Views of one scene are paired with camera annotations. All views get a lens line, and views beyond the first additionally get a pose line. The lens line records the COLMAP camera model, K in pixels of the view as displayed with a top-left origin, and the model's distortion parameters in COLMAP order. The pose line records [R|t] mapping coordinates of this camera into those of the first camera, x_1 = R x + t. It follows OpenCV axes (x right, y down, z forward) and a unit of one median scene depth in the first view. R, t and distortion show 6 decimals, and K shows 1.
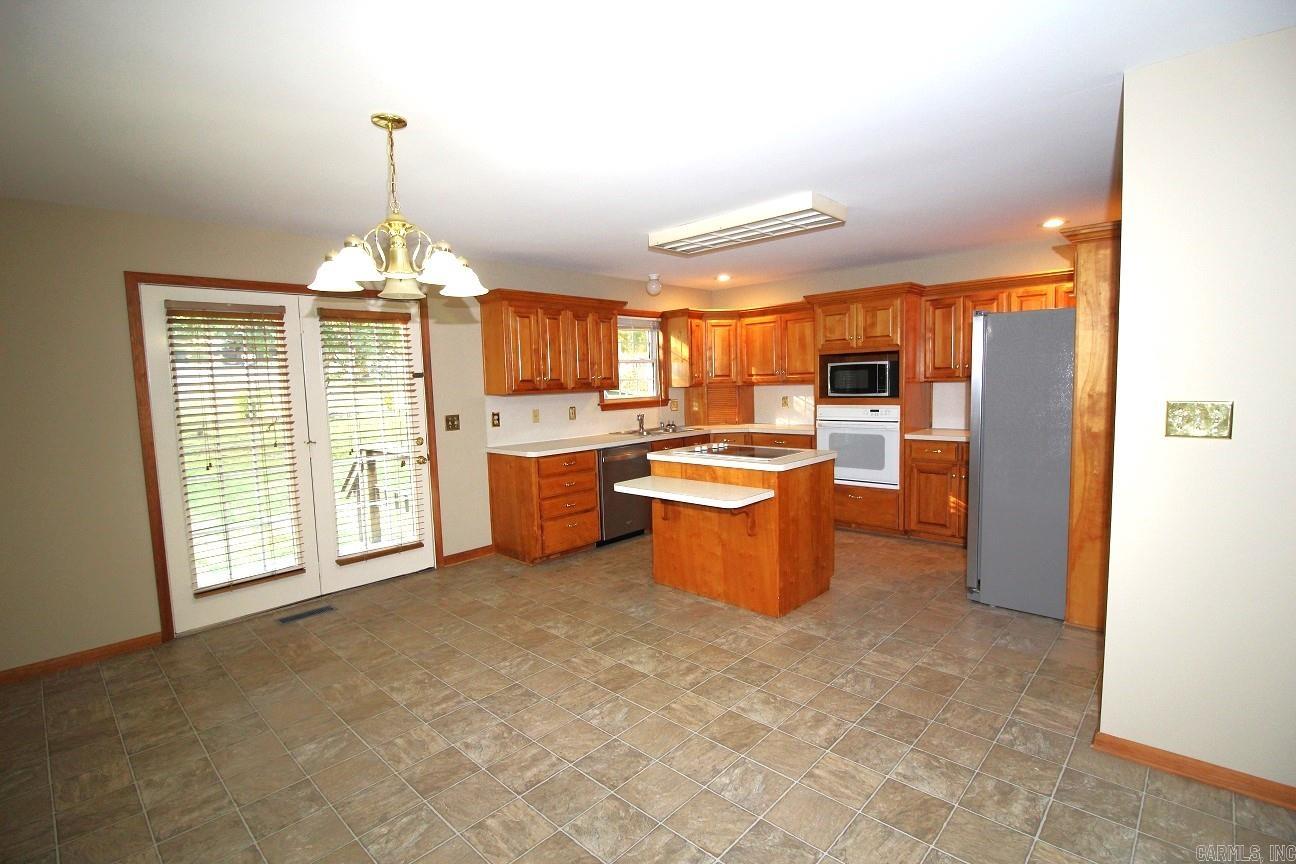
lens RADIAL K [[604.5, 0, 650.0], [0, 604.5, 431.3], [0, 0, 1]] dist [-0.001889, -0.010905]
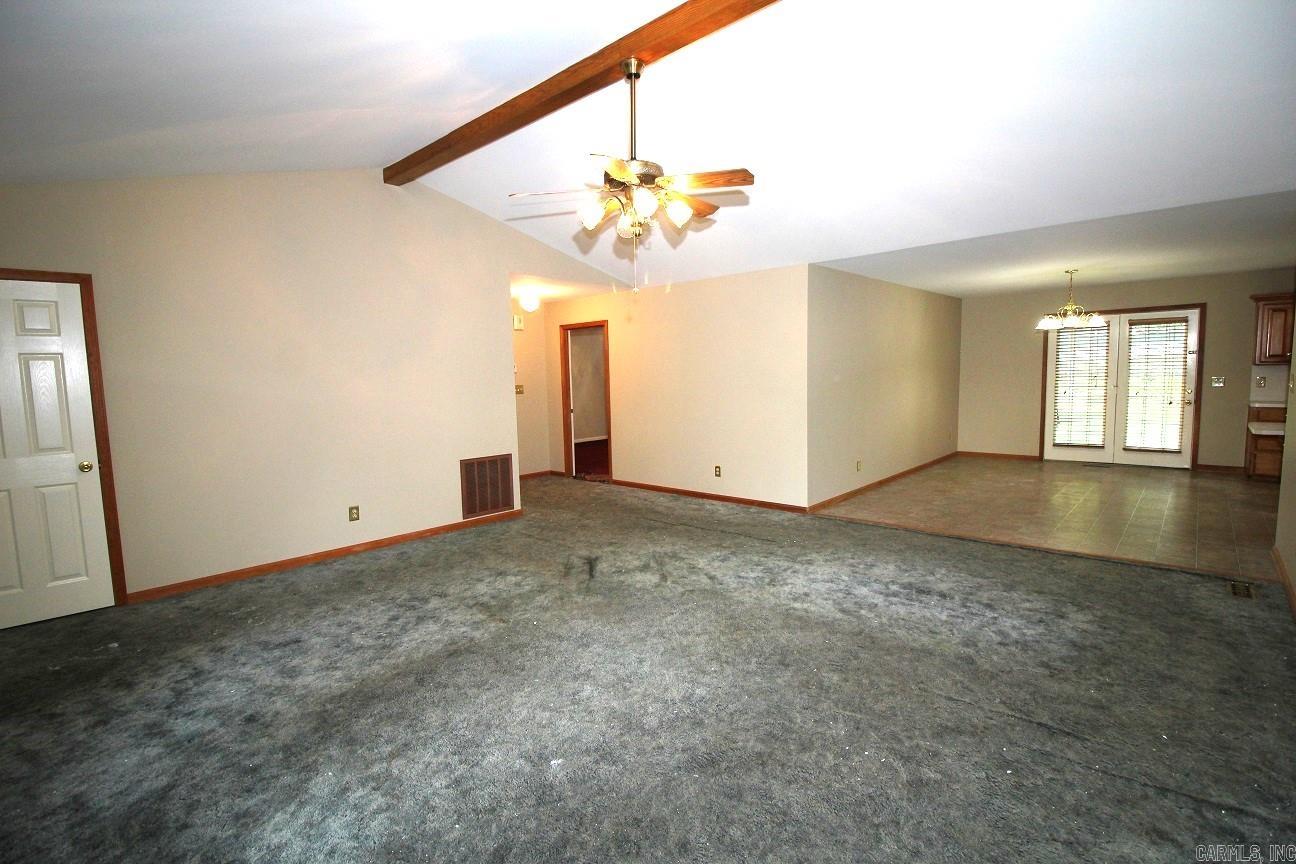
lens RADIAL K [[604.5, 0, 650.0], [0, 604.5, 431.3], [0, 0, 1]] dist [-0.001889, -0.010905]
pose [[0.015804, 0.127533, -0.991708, 1.182616], [-0.062363, 0.990027, 0.126323, 0.008579], [0.997928, 0.059849, 0.023599, -0.496819]]
